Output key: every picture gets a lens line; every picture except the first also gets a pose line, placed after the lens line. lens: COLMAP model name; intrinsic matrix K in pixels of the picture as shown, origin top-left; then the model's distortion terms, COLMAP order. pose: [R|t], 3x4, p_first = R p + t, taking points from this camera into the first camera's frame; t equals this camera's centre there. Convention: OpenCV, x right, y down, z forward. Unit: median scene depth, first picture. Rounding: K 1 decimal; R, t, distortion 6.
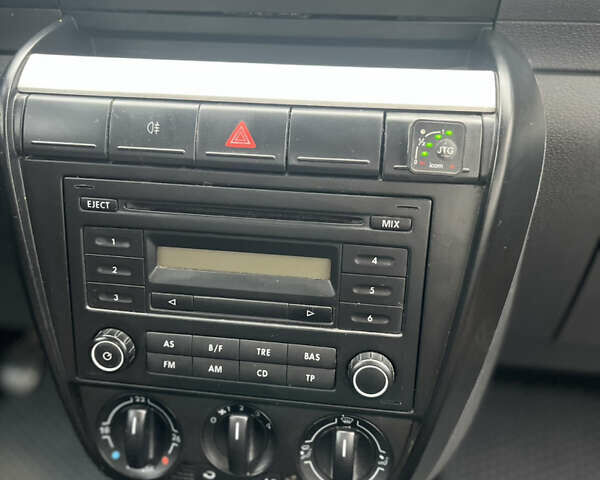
lens RADIAL K [[595.4, 0, 300.0], [0, 595.4, 240.0], [0, 0, 1]] dist [0.003275, -0.012162]
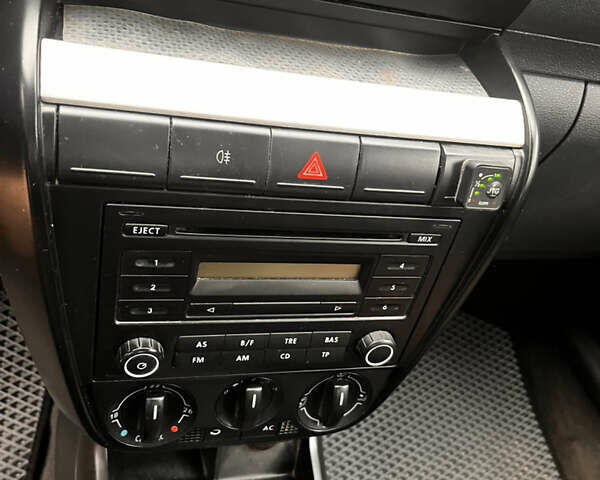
lens RADIAL K [[595.4, 0, 300.0], [0, 595.4, 240.0], [0, 0, 1]] dist [0.003275, -0.012162]
pose [[0.907992, -0.073498, 0.412491, -0.495596], [-0.075144, 0.939965, 0.332894, -0.360112], [-0.412194, -0.333262, 0.847958, 0.133813]]
